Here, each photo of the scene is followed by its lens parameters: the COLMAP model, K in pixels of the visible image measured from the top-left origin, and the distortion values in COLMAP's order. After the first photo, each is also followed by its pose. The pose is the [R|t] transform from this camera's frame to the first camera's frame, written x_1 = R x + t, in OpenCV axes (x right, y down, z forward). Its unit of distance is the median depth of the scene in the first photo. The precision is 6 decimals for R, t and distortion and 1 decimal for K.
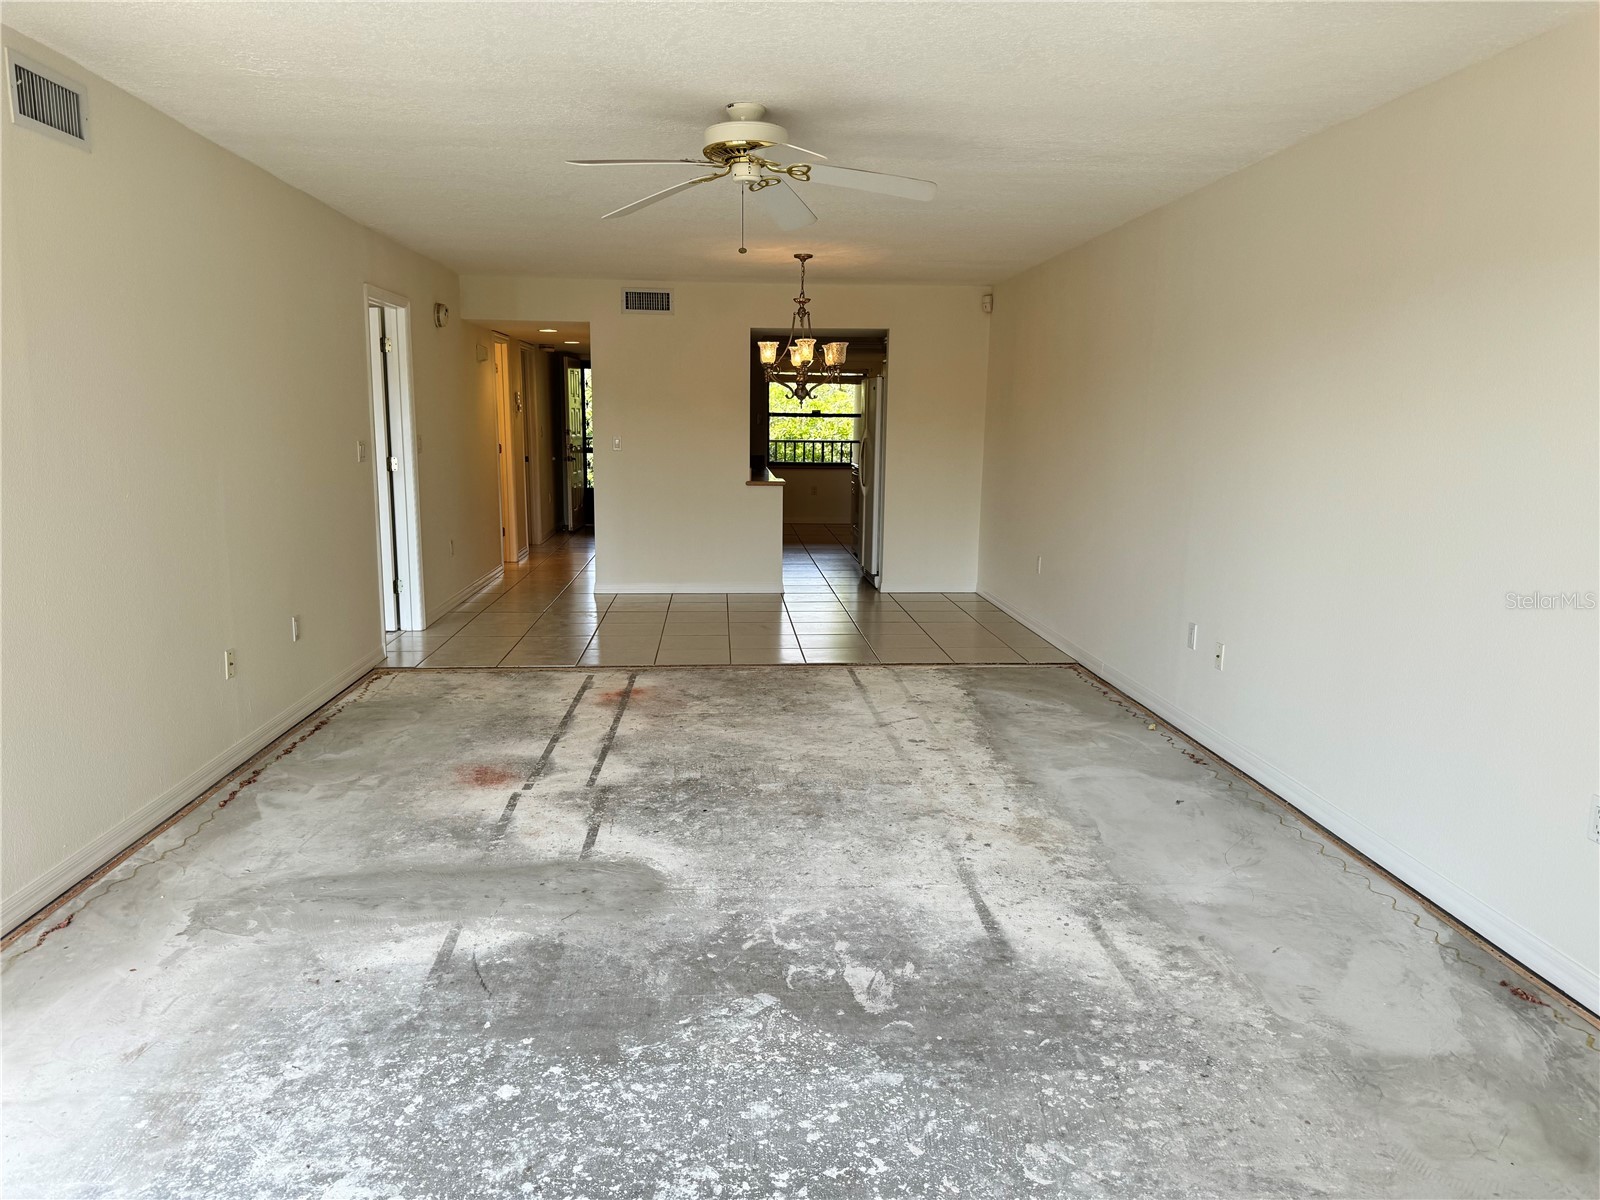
lens RADIAL K [[1120.9, 0, 799.1], [0, 1120.9, 600.1], [0, 0, 1]] dist [-0.004228, 0.002635]
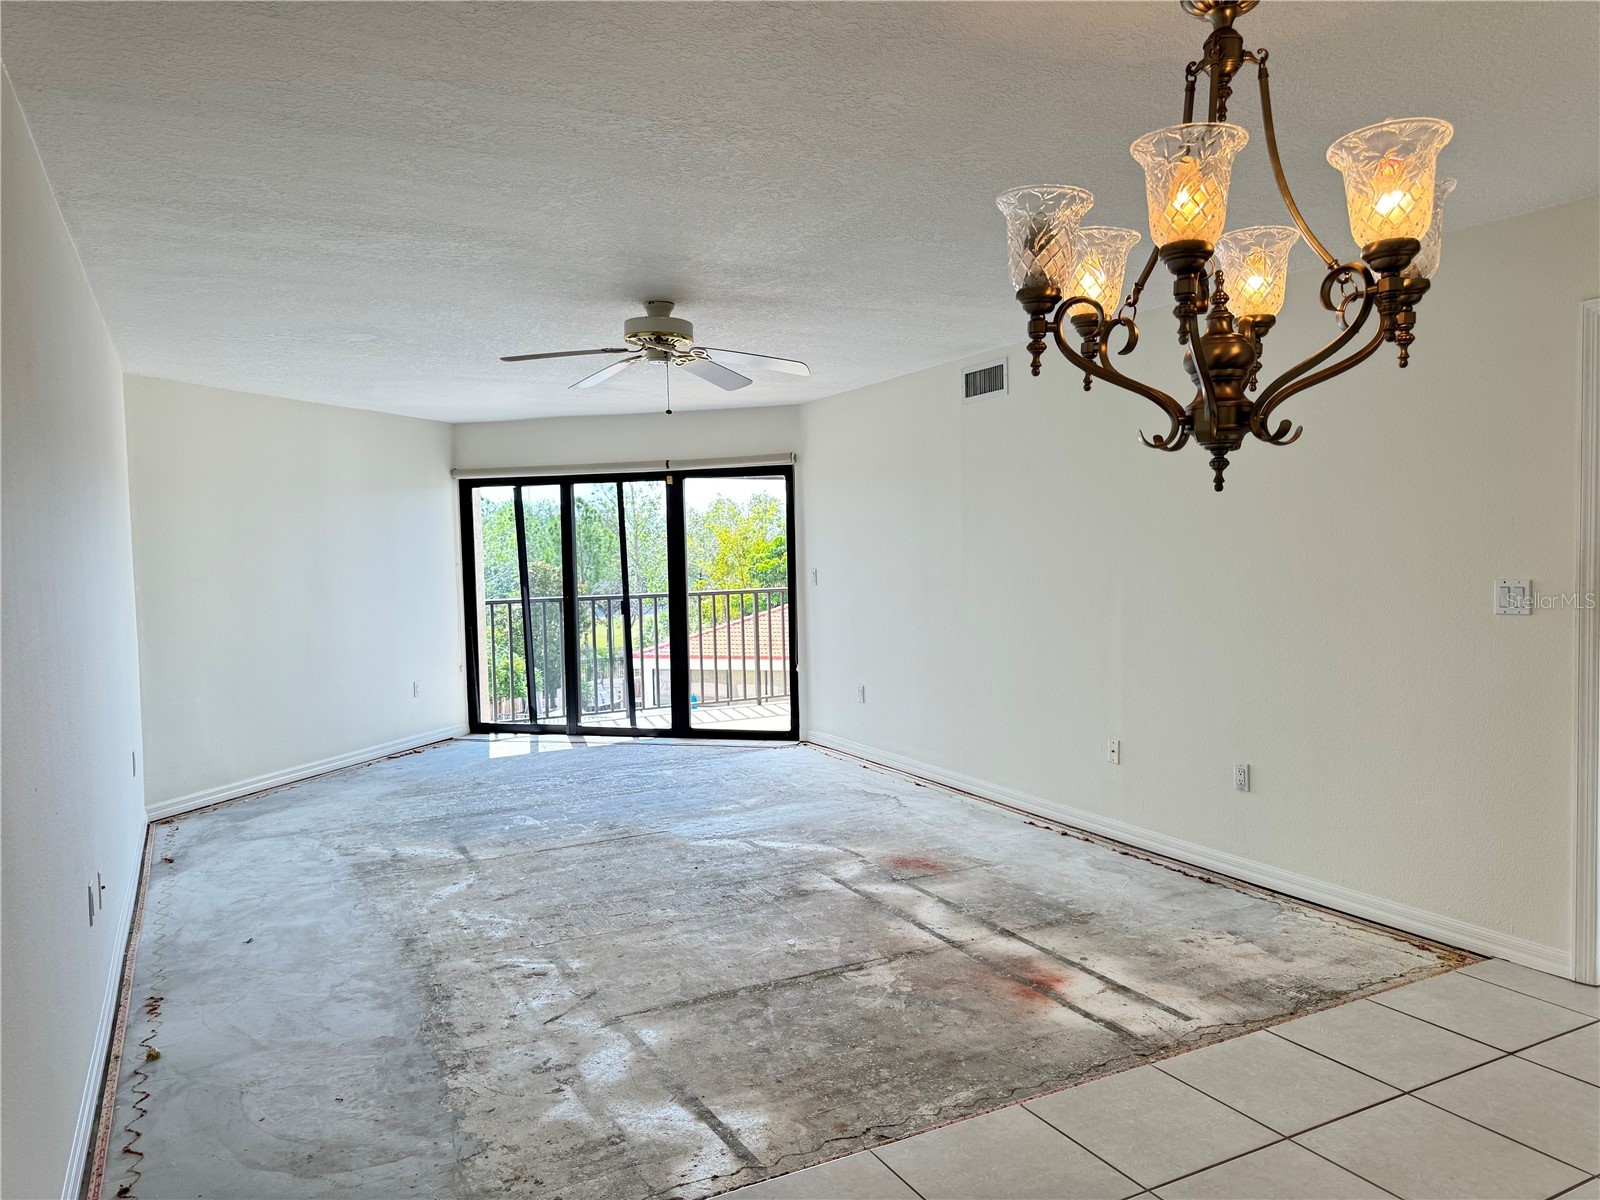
lens RADIAL K [[1120.9, 0, 802.2], [0, 1120.9, 599.1], [0, 0, 1]] dist [-0.004228, 0.002635]
pose [[-0.914700, 0.021418, -0.403565, 0.214752], [-0.060802, 0.979935, 0.189819, -0.244046], [0.399533, 0.198165, -0.895044, 1.517952]]
